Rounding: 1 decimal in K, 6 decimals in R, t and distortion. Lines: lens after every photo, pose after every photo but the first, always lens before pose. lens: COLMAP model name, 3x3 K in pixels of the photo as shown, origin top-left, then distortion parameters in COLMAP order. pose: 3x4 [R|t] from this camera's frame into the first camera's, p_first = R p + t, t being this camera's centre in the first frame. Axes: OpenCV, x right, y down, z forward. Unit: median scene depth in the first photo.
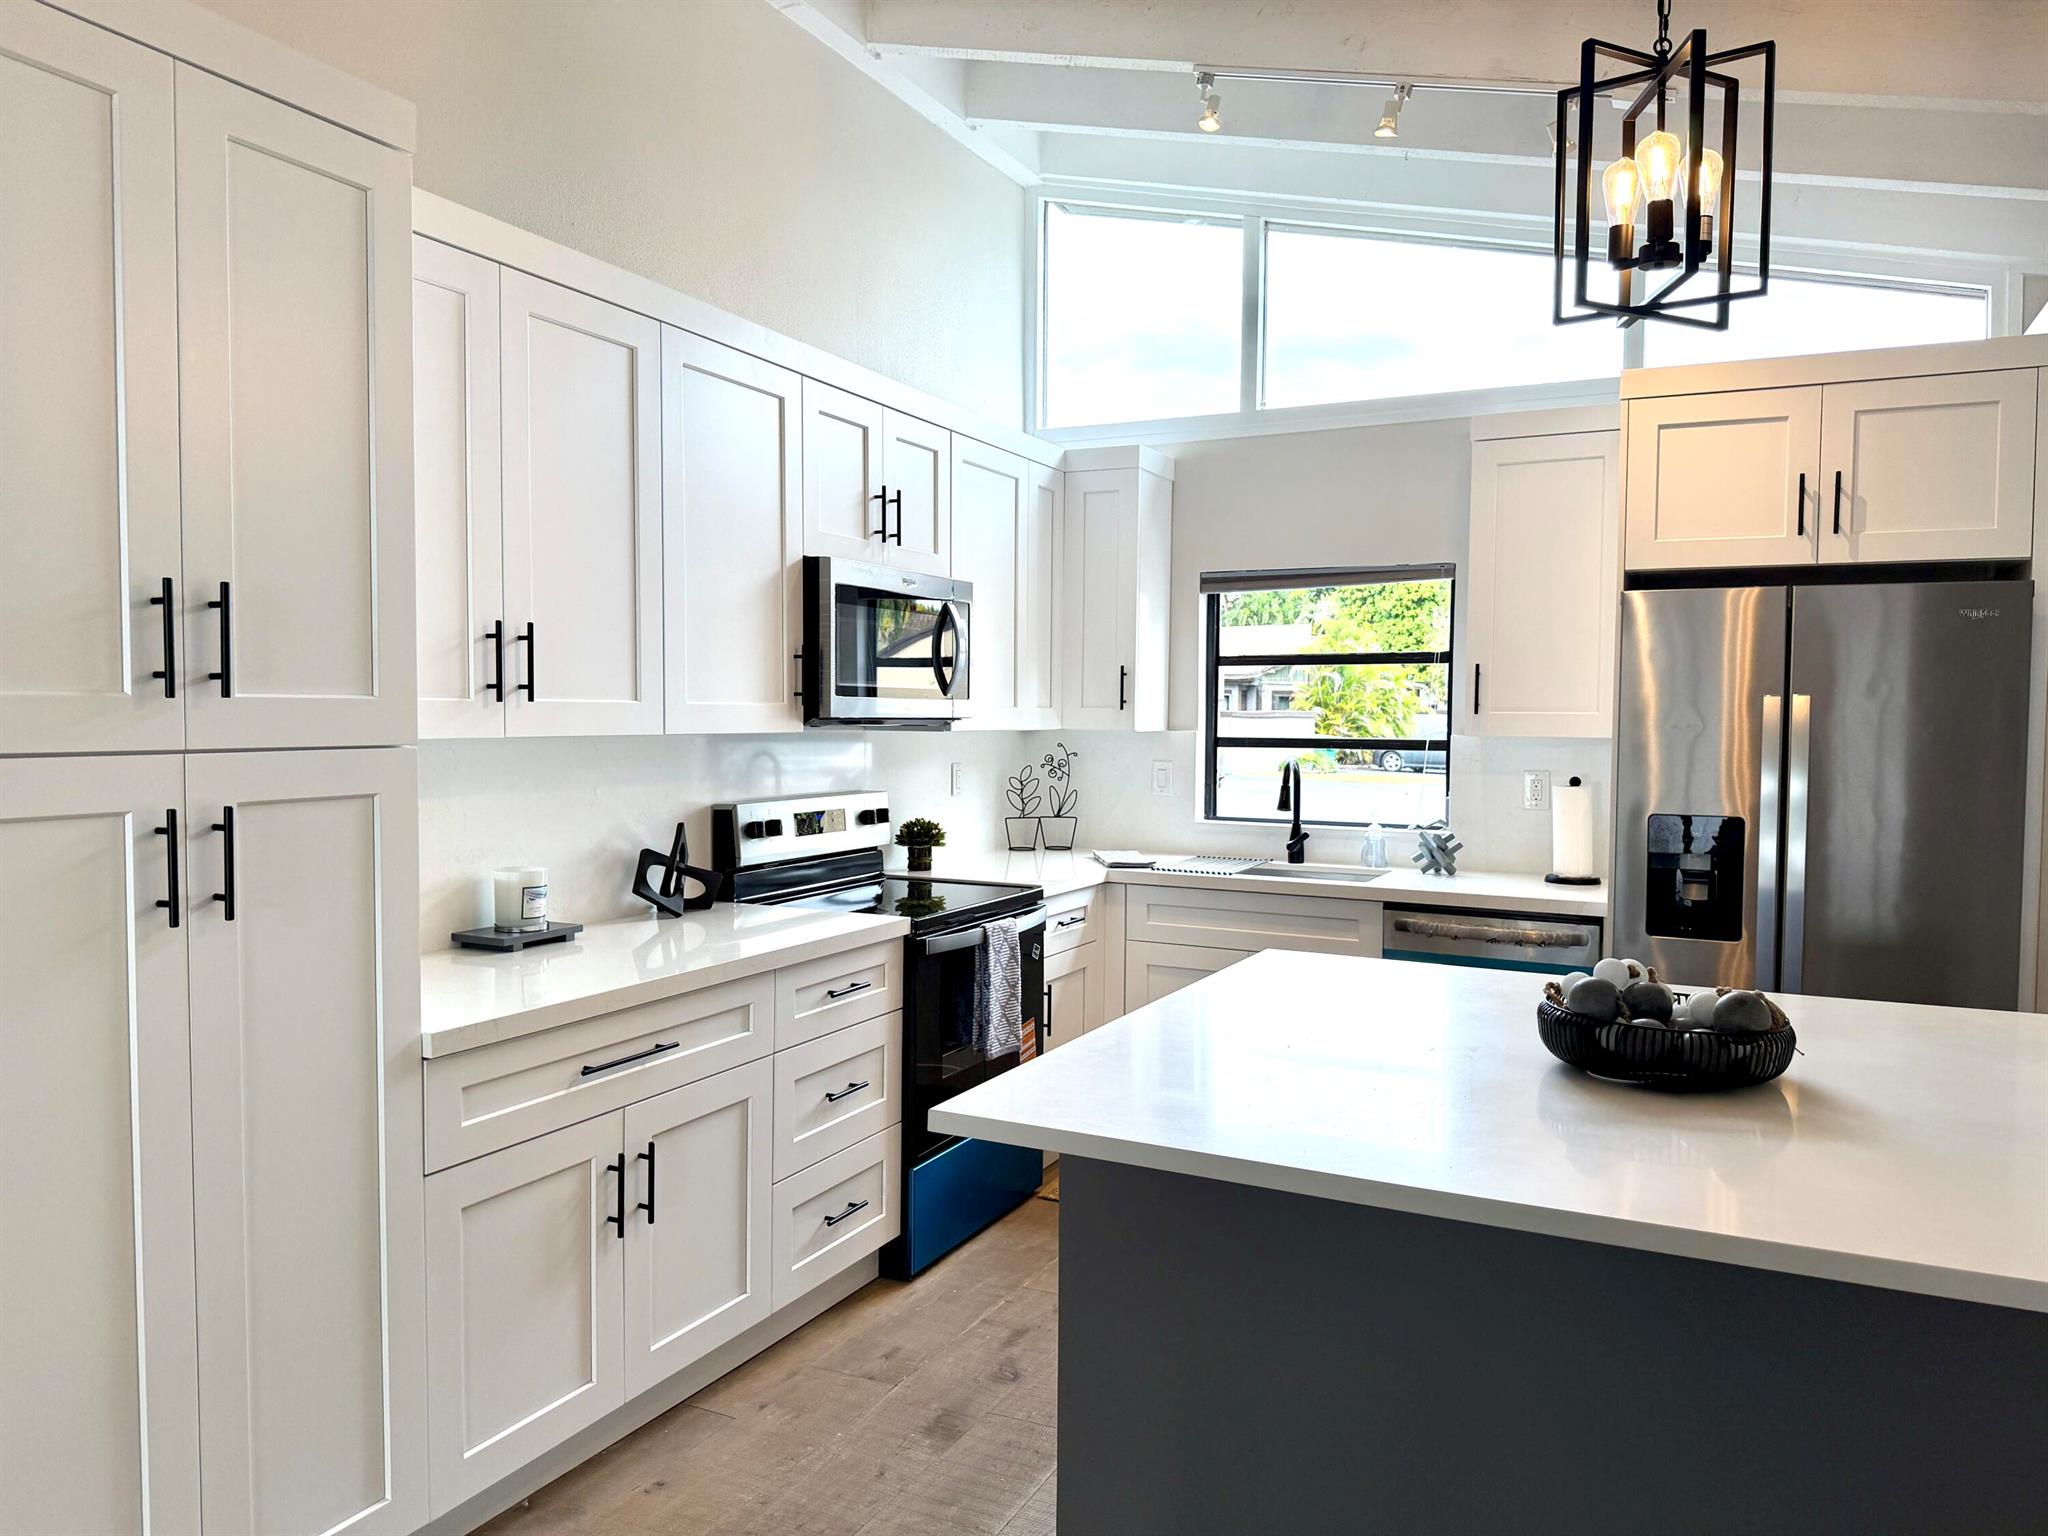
lens RADIAL K [[1430.0, 0, 1029.2], [0, 1430.0, 769.7], [0, 0, 1]] dist [0.072762, -0.083311]
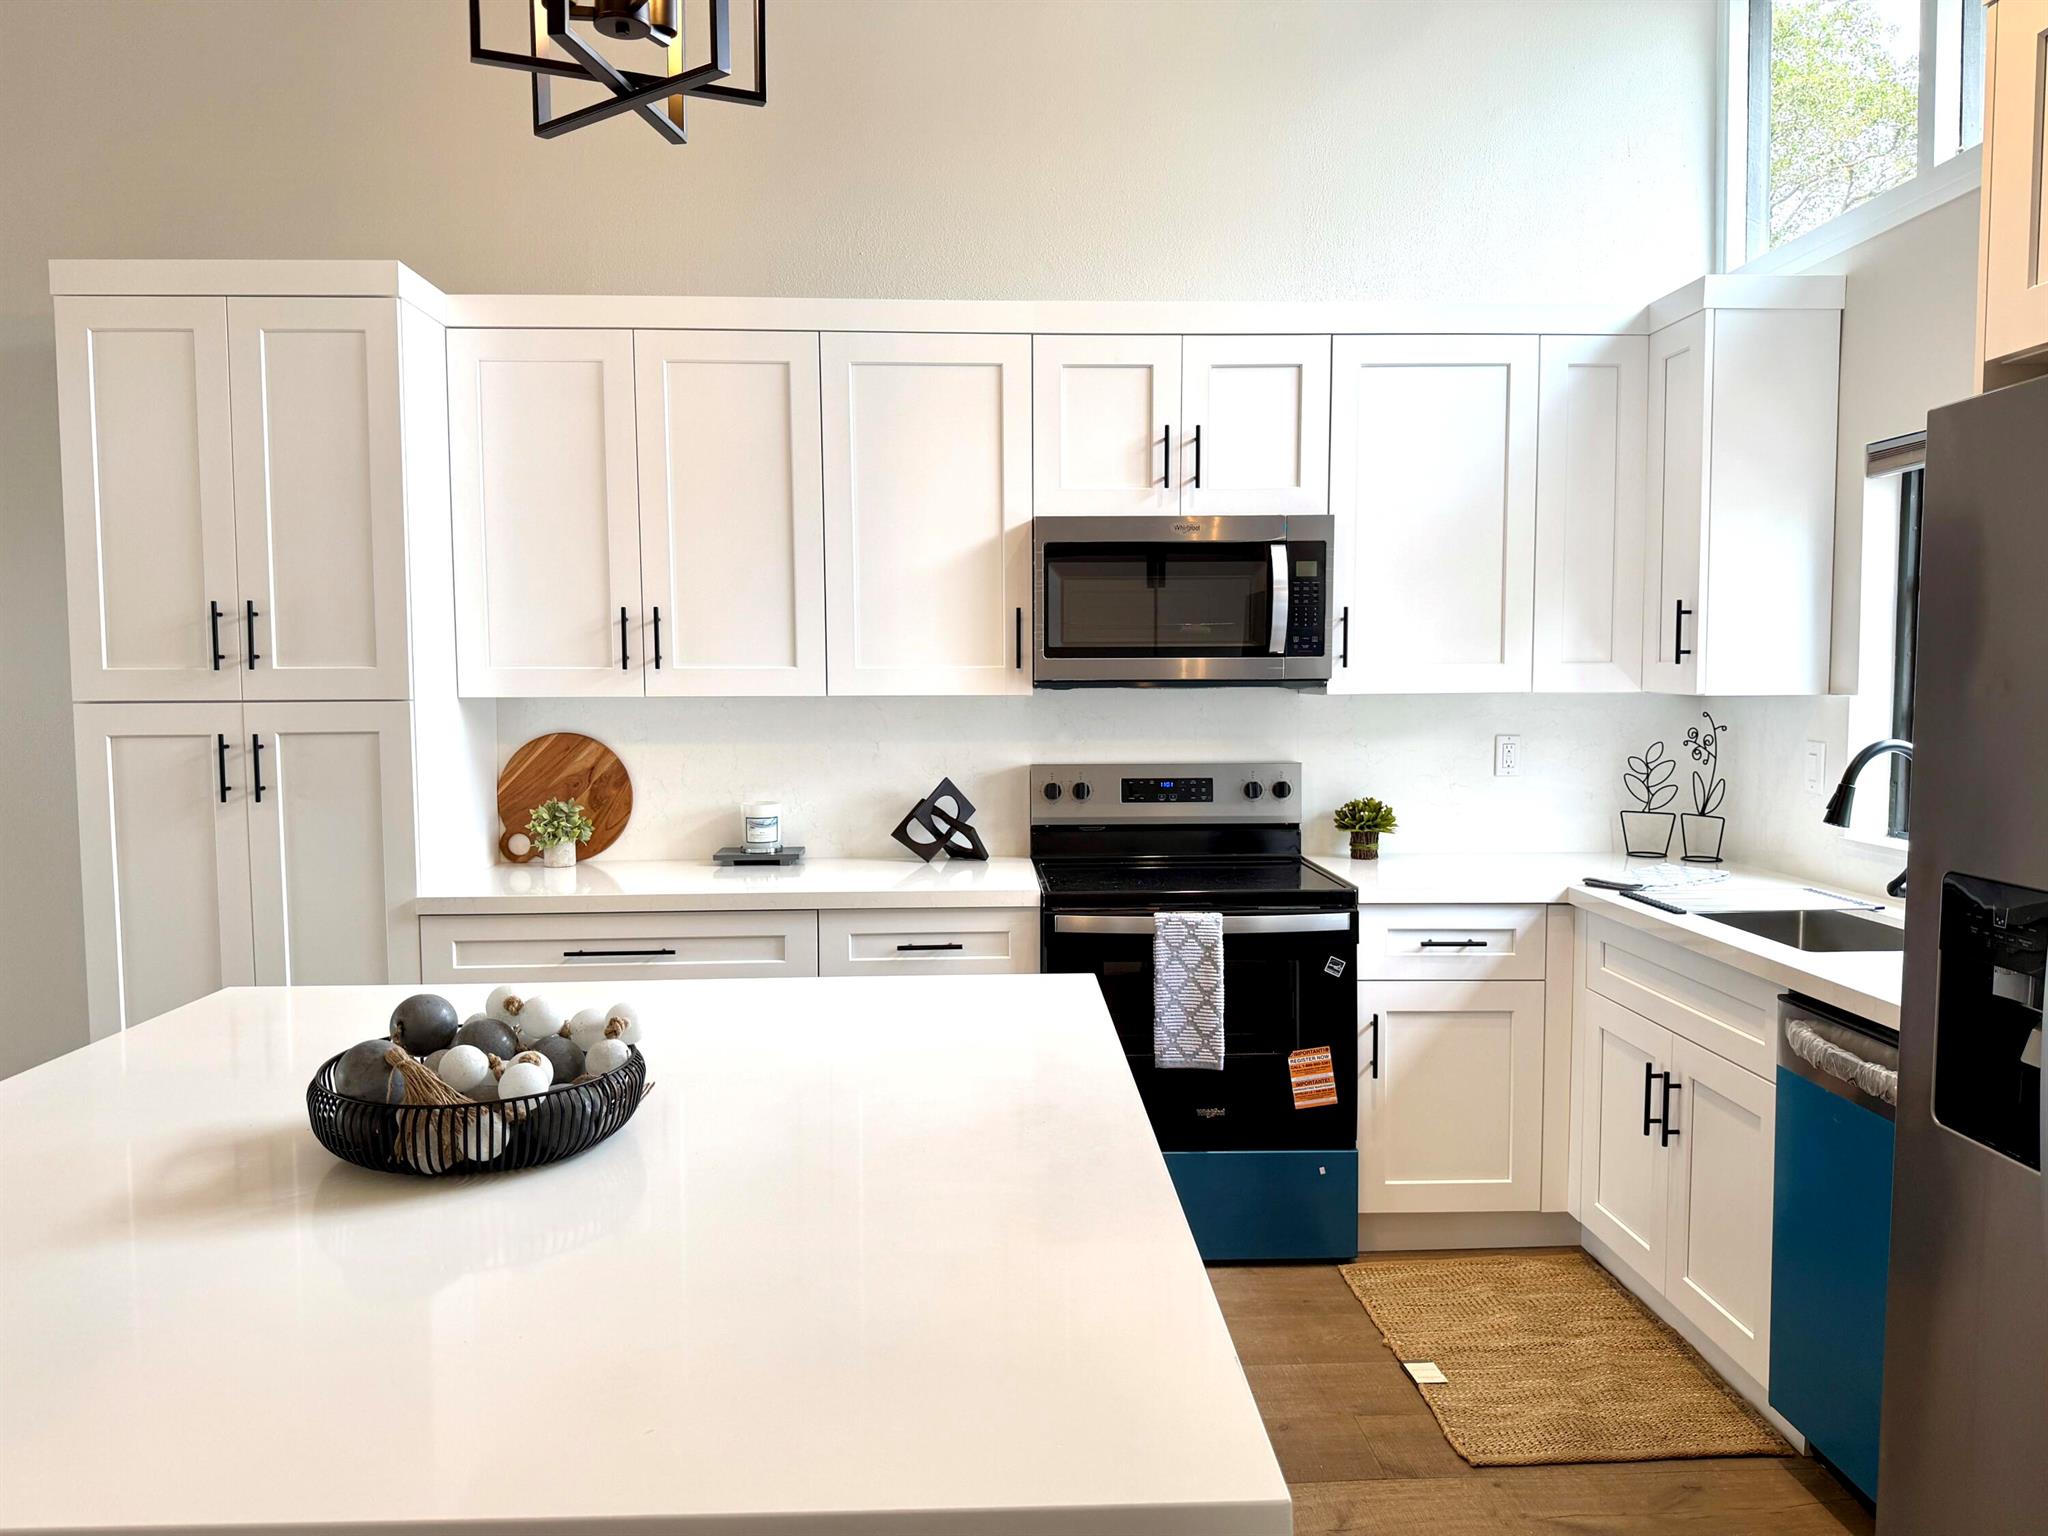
lens RADIAL K [[1428.1, 0, 1024.0], [0, 1428.1, 768.0], [0, 0, 1]] dist [0.099126, -0.134393]
pose [[0.473772, 0.048616, -0.879305, 0.752680], [-0.027550, 0.998805, 0.040380, -0.015940], [0.880217, 0.005094, 0.474545, 0.545316]]
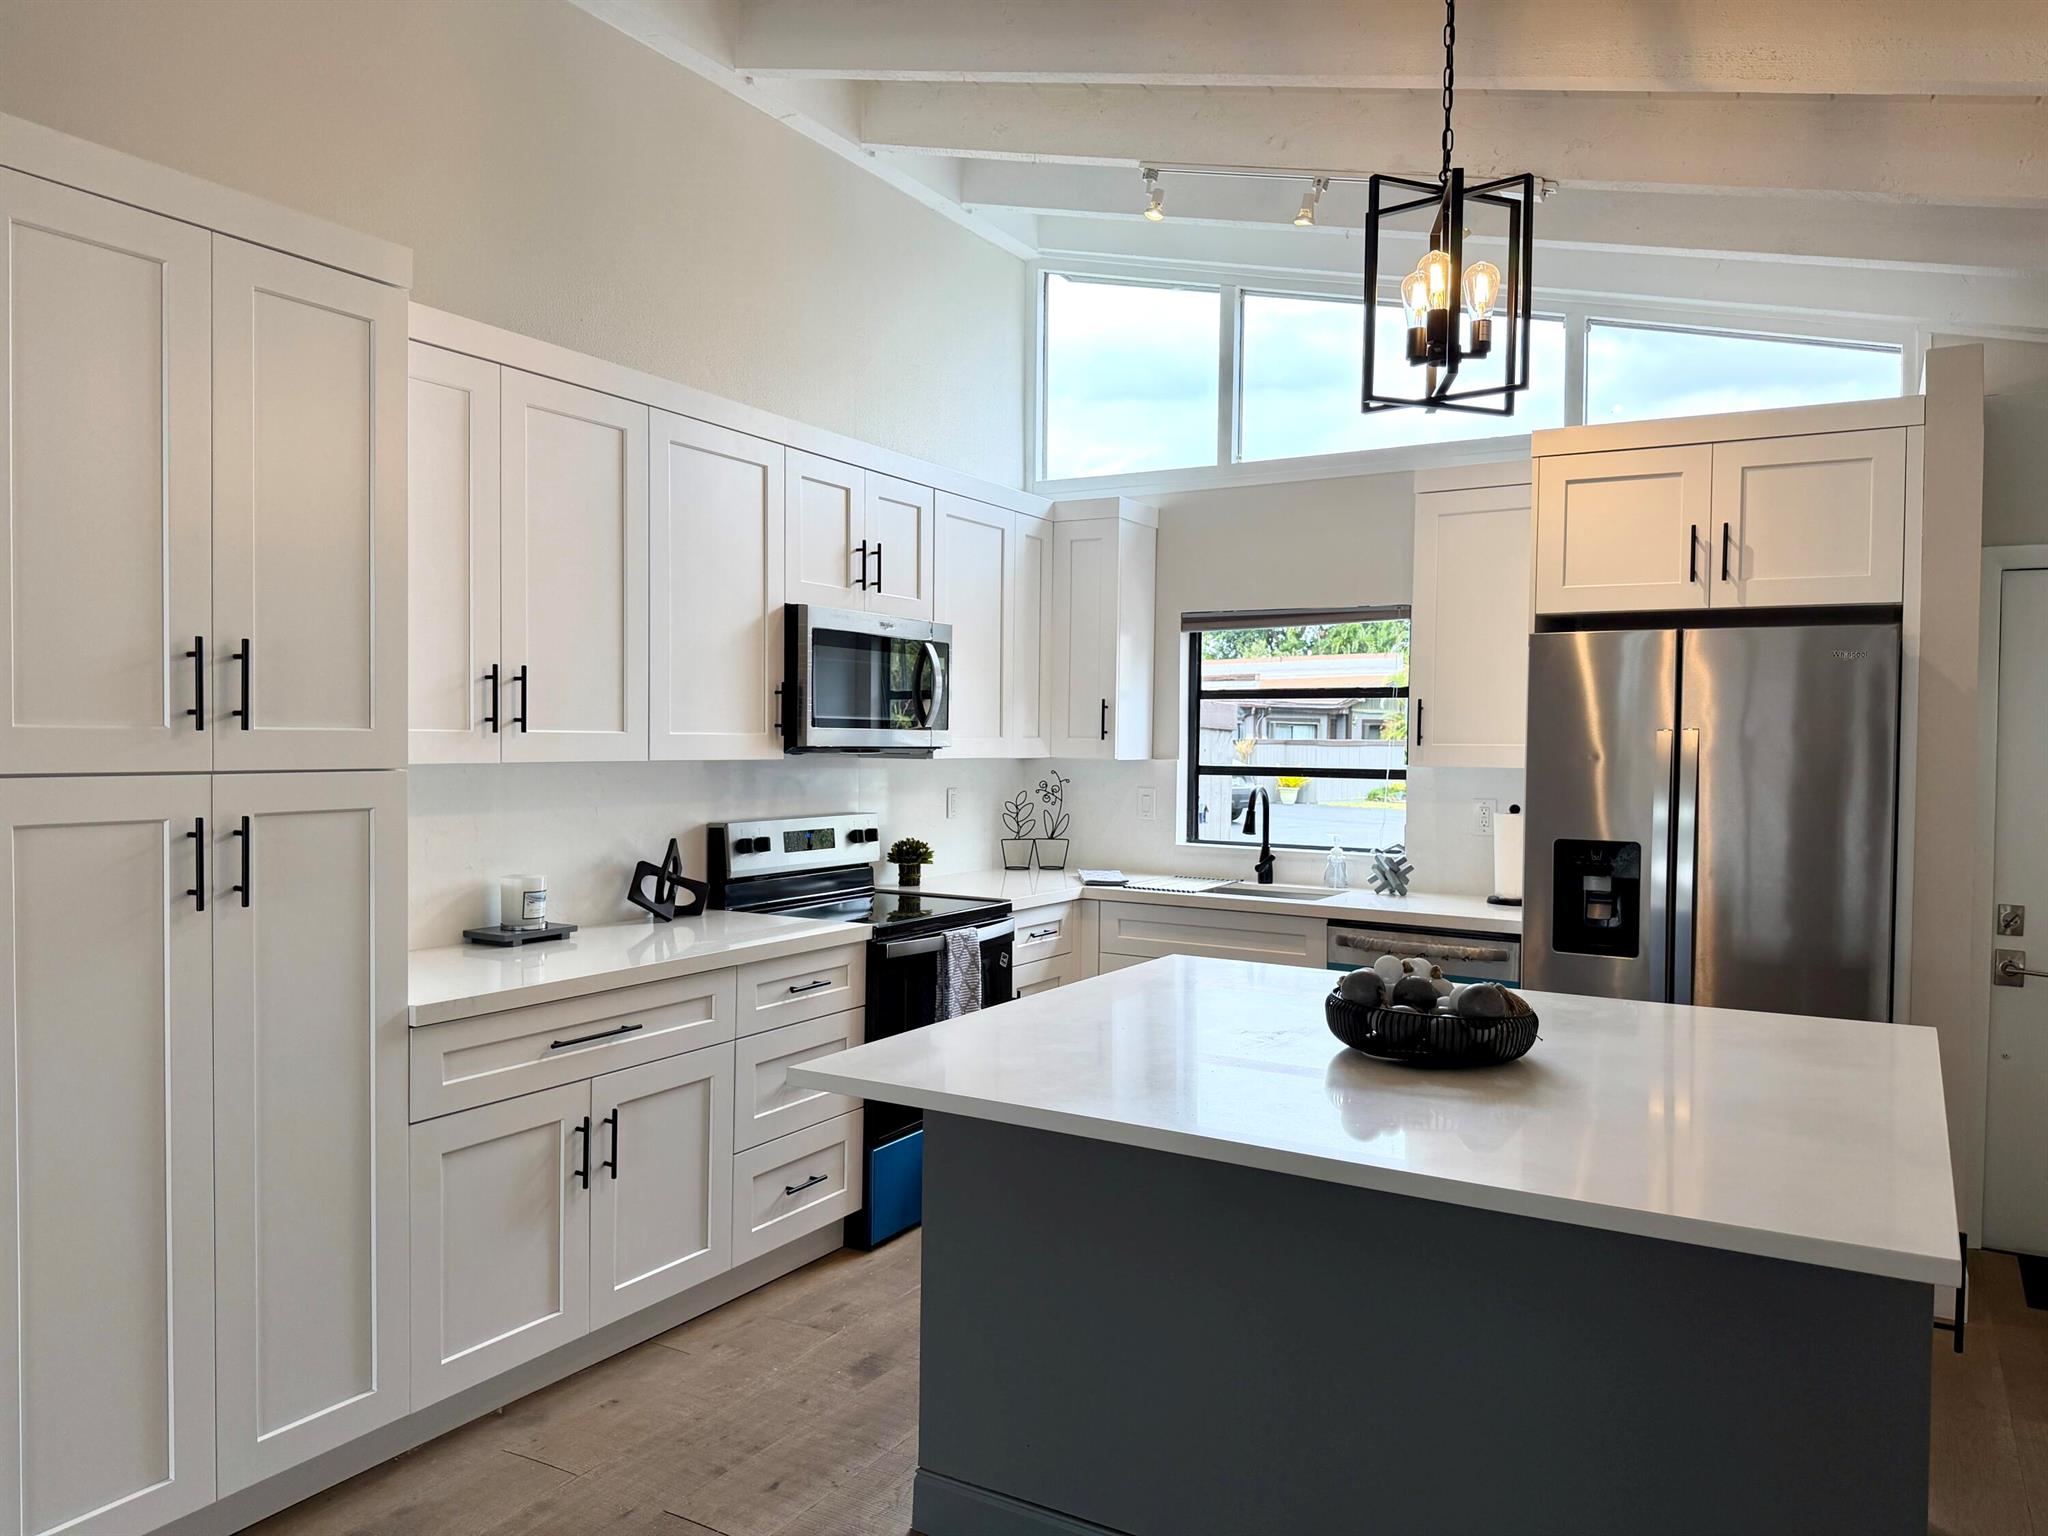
lens RADIAL K [[1428.1, 0, 1024.0], [0, 1428.1, 768.0], [0, 0, 1]] dist [0.099126, -0.134393]
pose [[0.997276, 0.005080, -0.073591, 0.119381], [-0.006595, 0.999771, -0.020359, 0.002529], [0.073471, 0.020789, 0.997081, -0.116535]]
